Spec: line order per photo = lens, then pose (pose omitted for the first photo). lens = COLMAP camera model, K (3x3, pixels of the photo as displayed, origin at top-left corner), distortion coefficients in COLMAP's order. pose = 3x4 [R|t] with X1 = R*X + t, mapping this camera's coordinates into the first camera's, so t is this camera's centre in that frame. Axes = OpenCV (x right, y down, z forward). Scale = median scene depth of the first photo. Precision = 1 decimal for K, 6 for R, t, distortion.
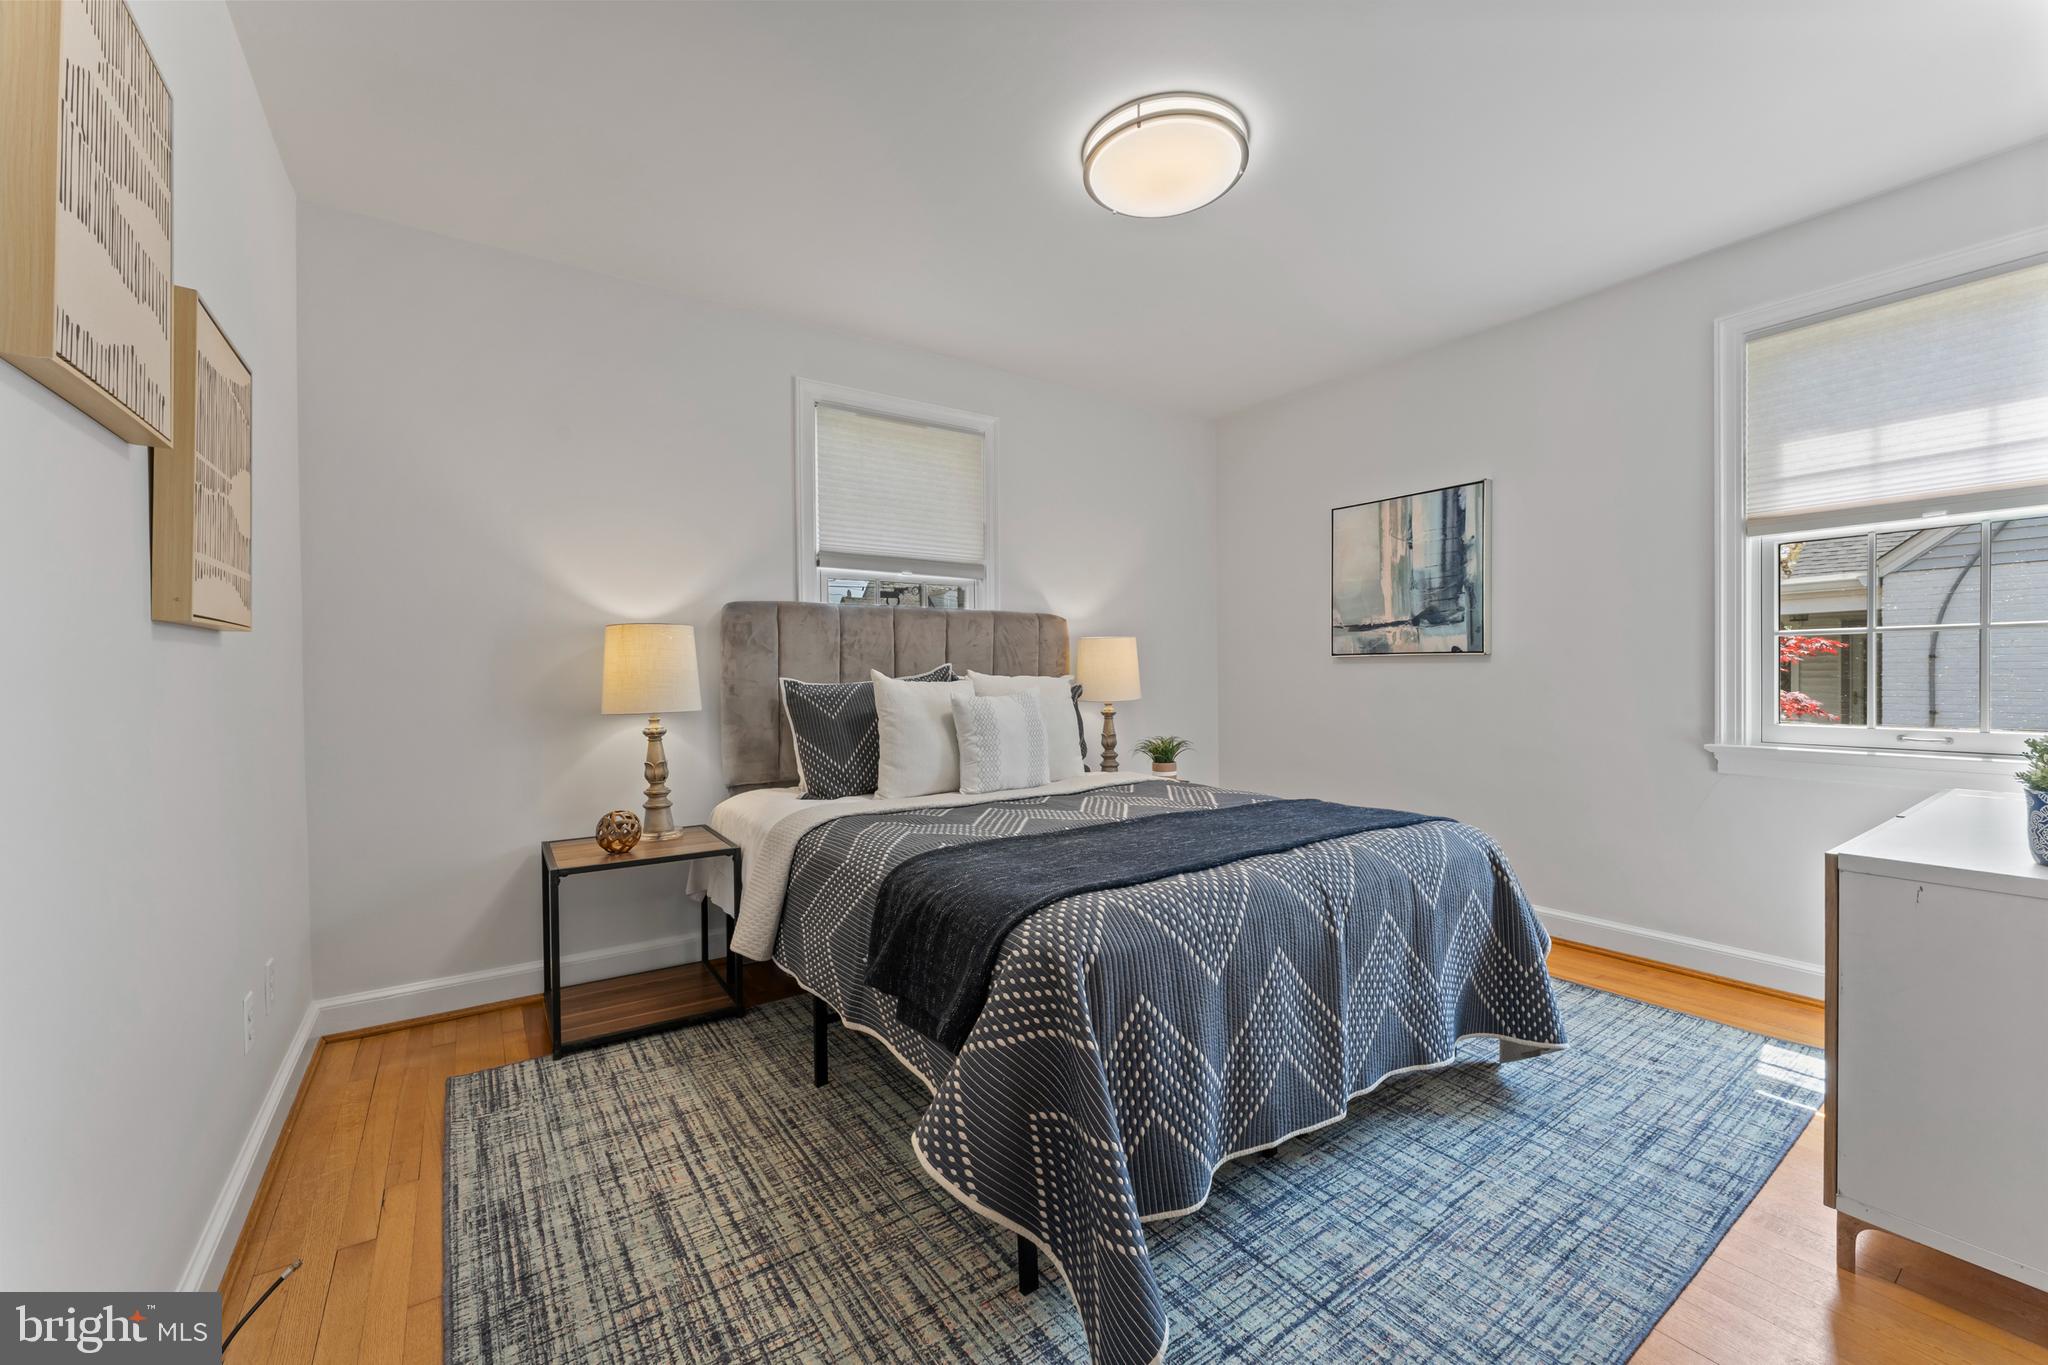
lens RADIAL K [[821.7, 0, 1019.6], [0, 821.7, 680.8], [0, 0, 1]] dist [-0.005232, 0.000514]
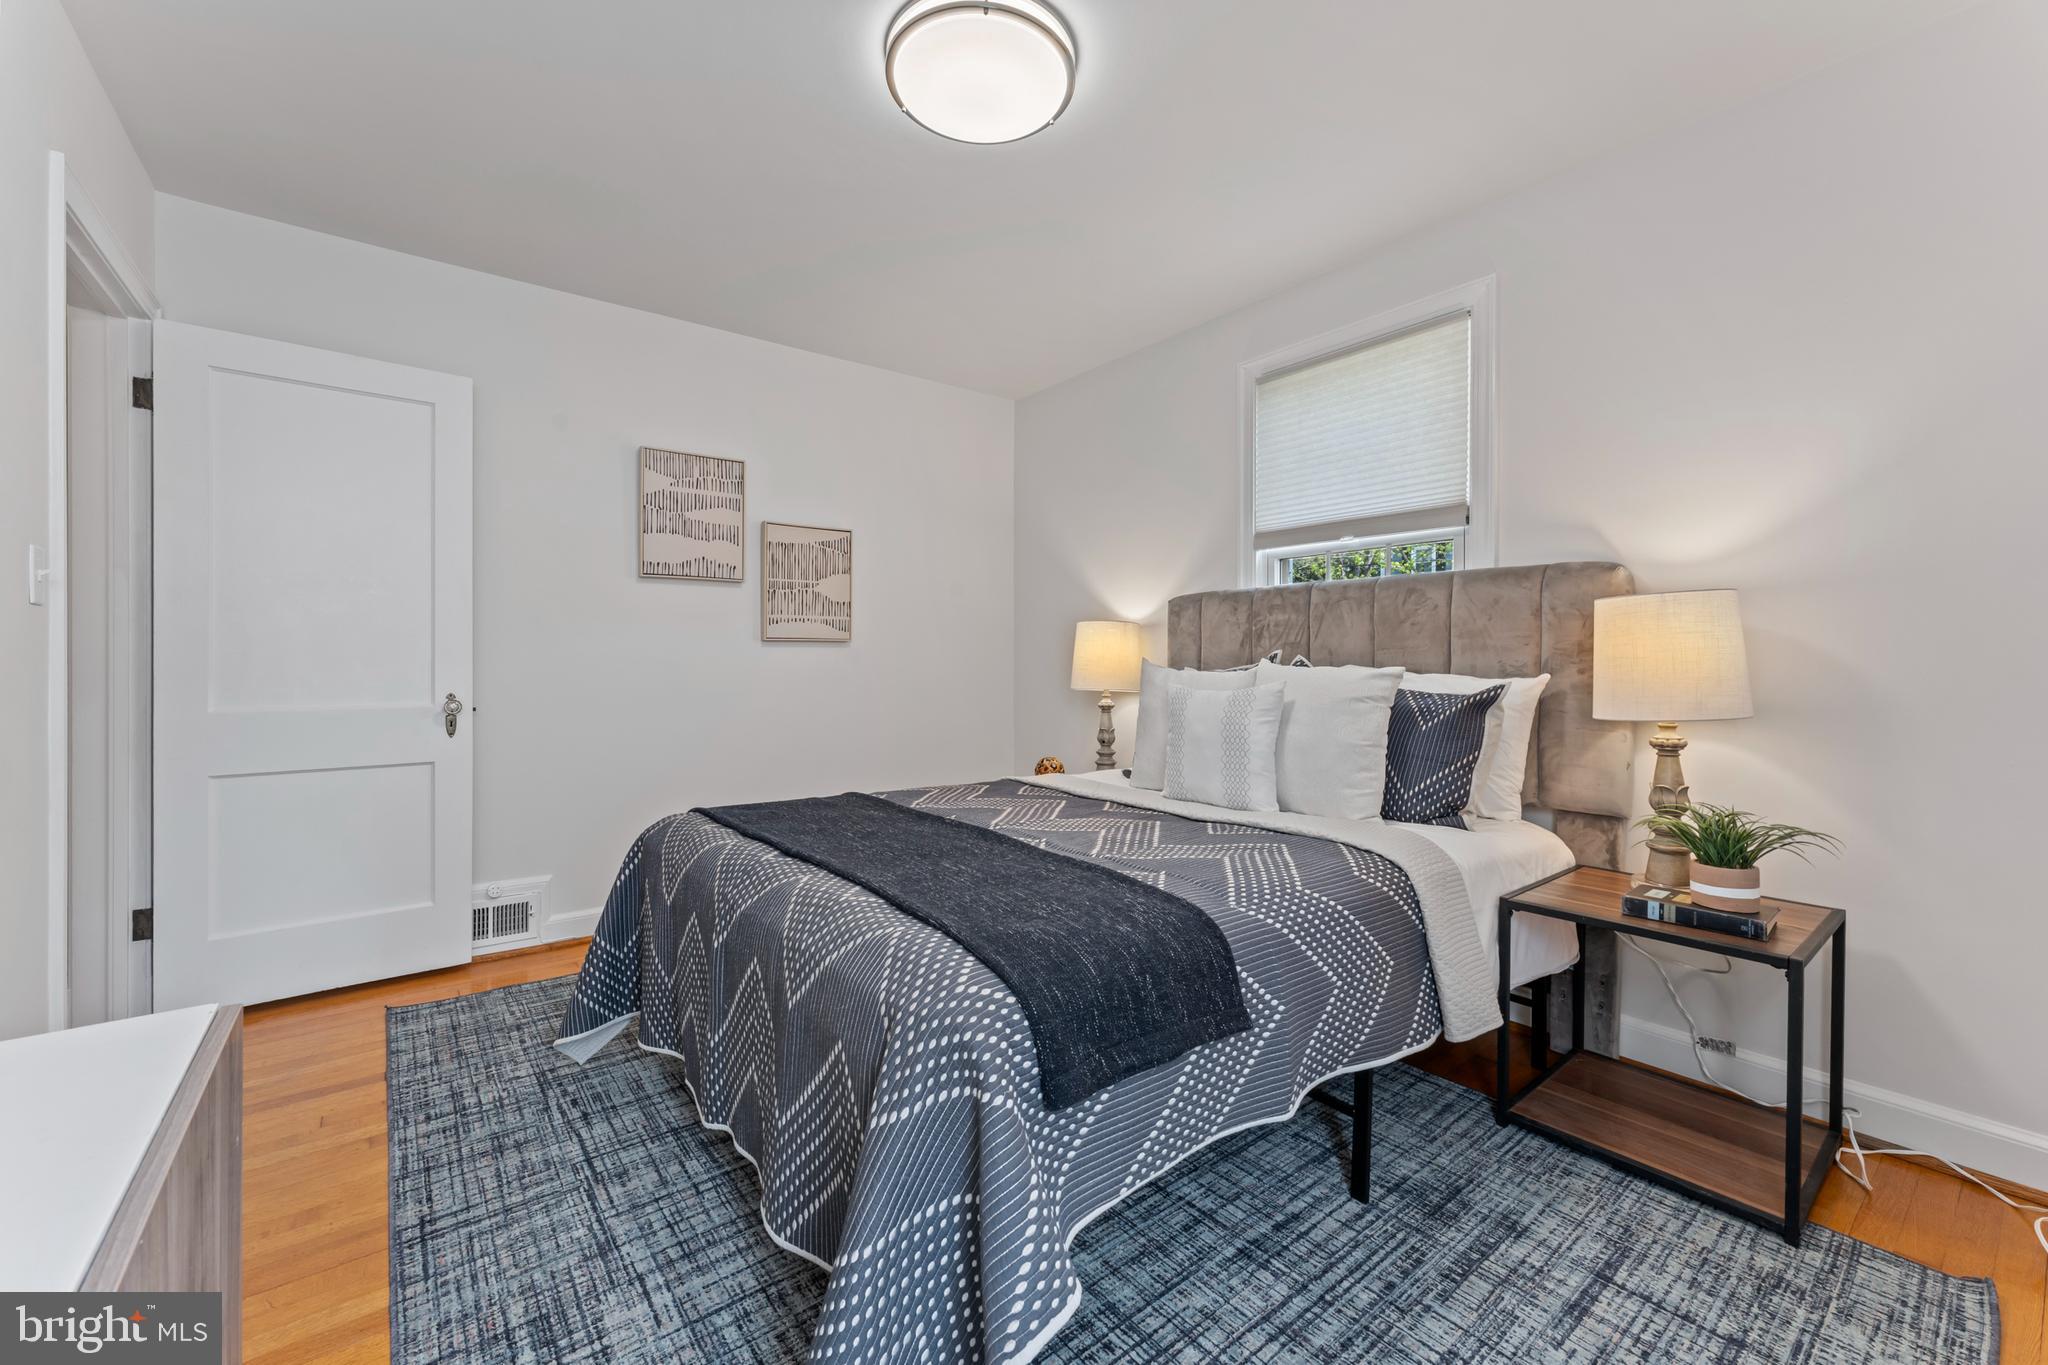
lens RADIAL K [[821.7, 0, 1018.6], [0, 821.7, 668.6], [0, 0, 1]] dist [-0.005232, 0.000514]
pose [[0.041255, 0.017981, -0.998987, 1.533517], [-0.011528, 0.999780, 0.017519, -0.031811], [0.999082, 0.010793, 0.041453, 1.486055]]
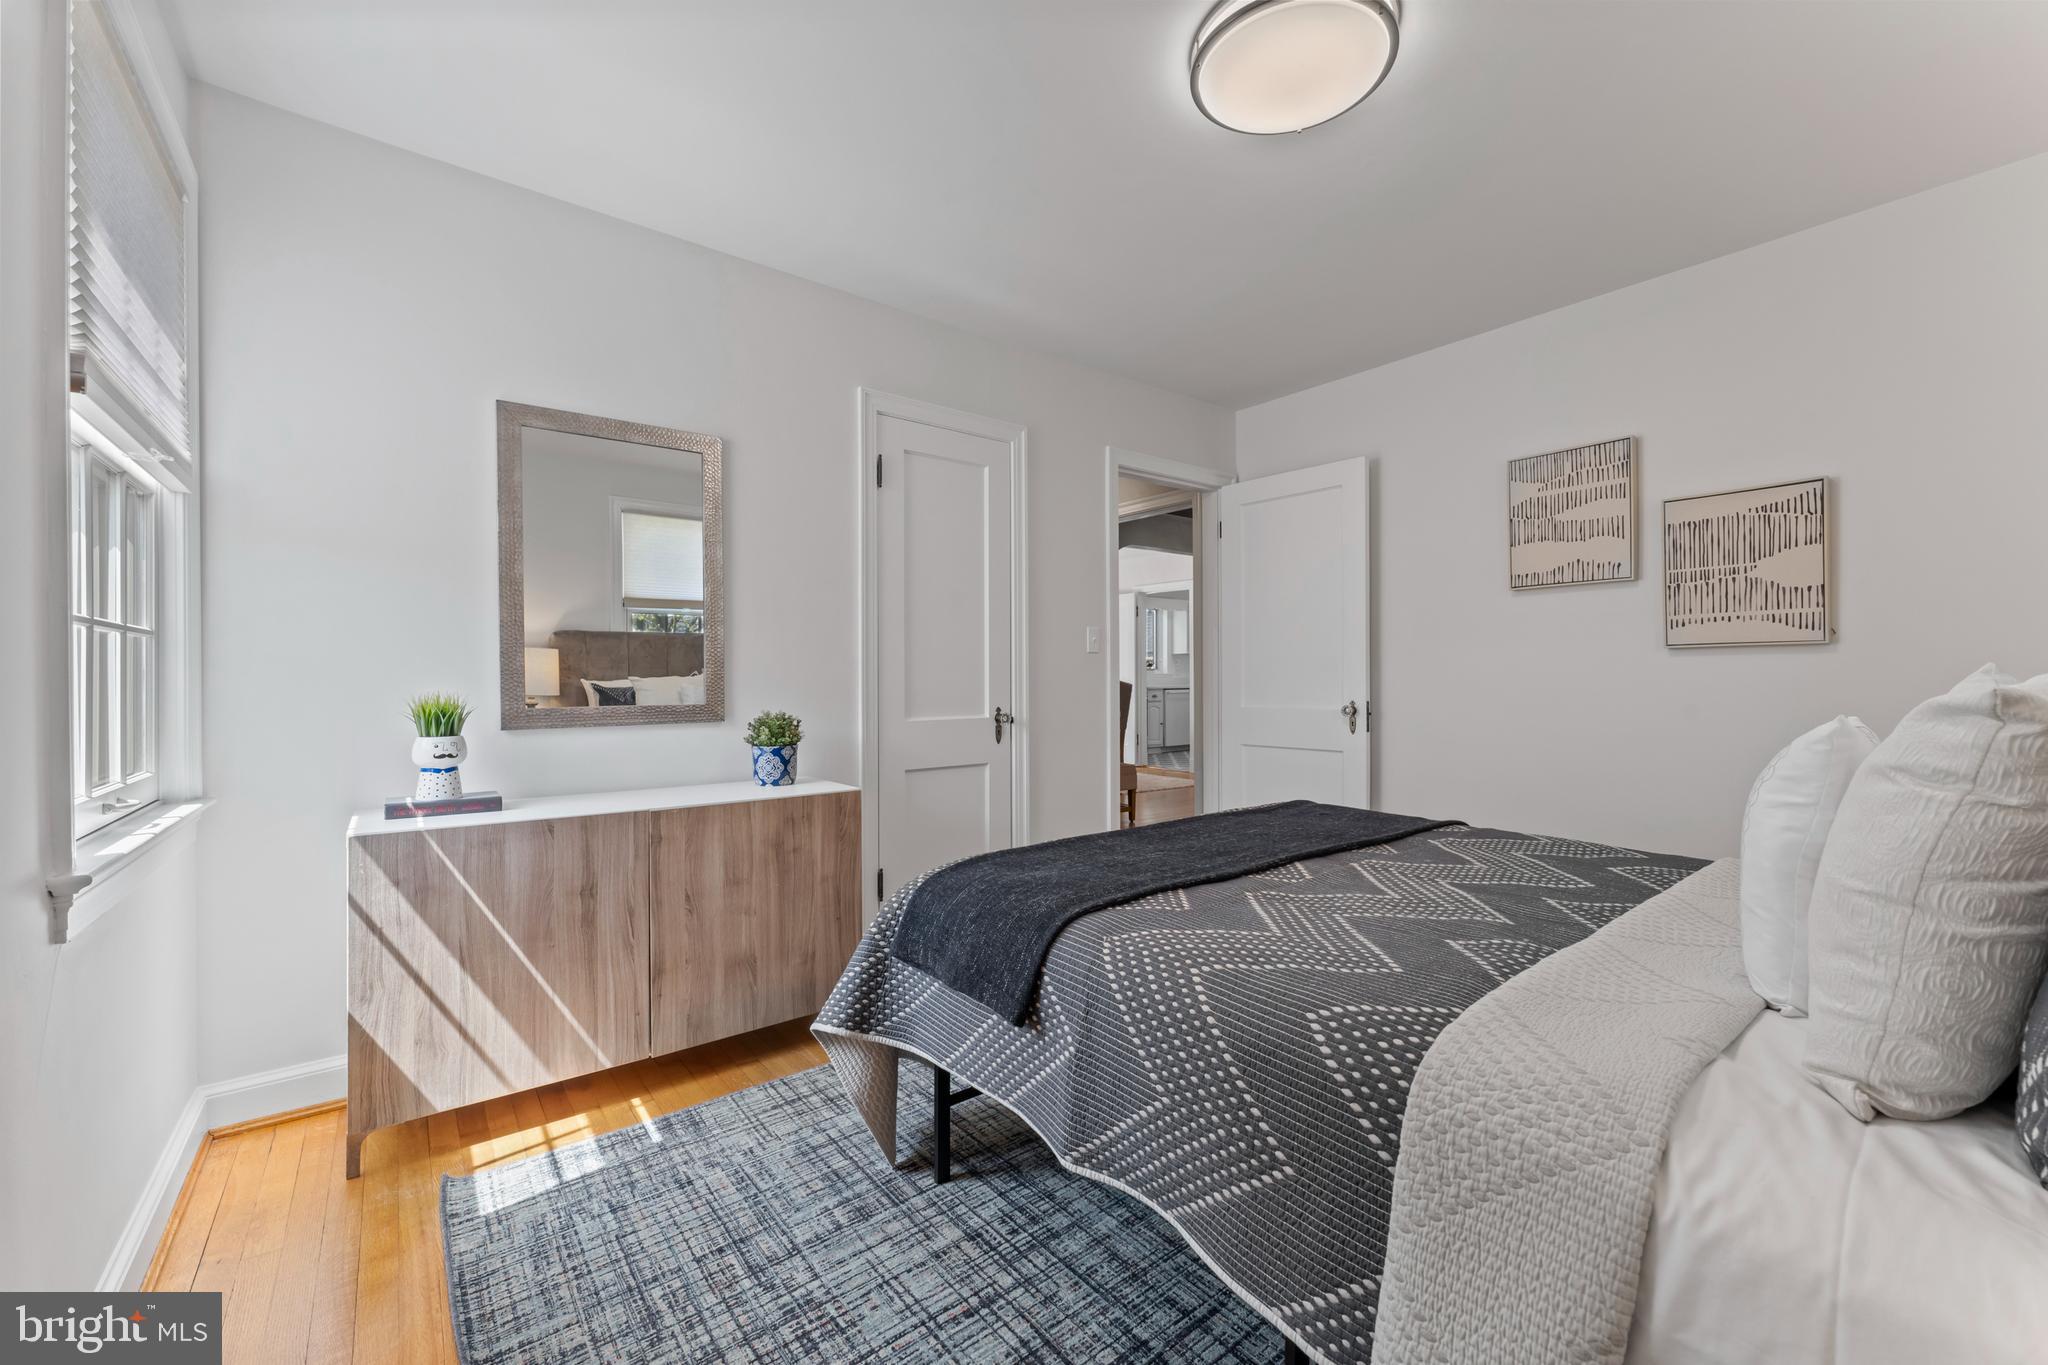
lens RADIAL K [[821.7, 0, 1022.1], [0, 821.7, 675.1], [0, 0, 1]] dist [-0.005232, 0.000514]
pose [[-0.999092, 0.016752, -0.039185, 0.714013], [0.016439, 0.999830, 0.008313, -0.040633], [0.039318, 0.007661, -0.999197, 2.680675]]
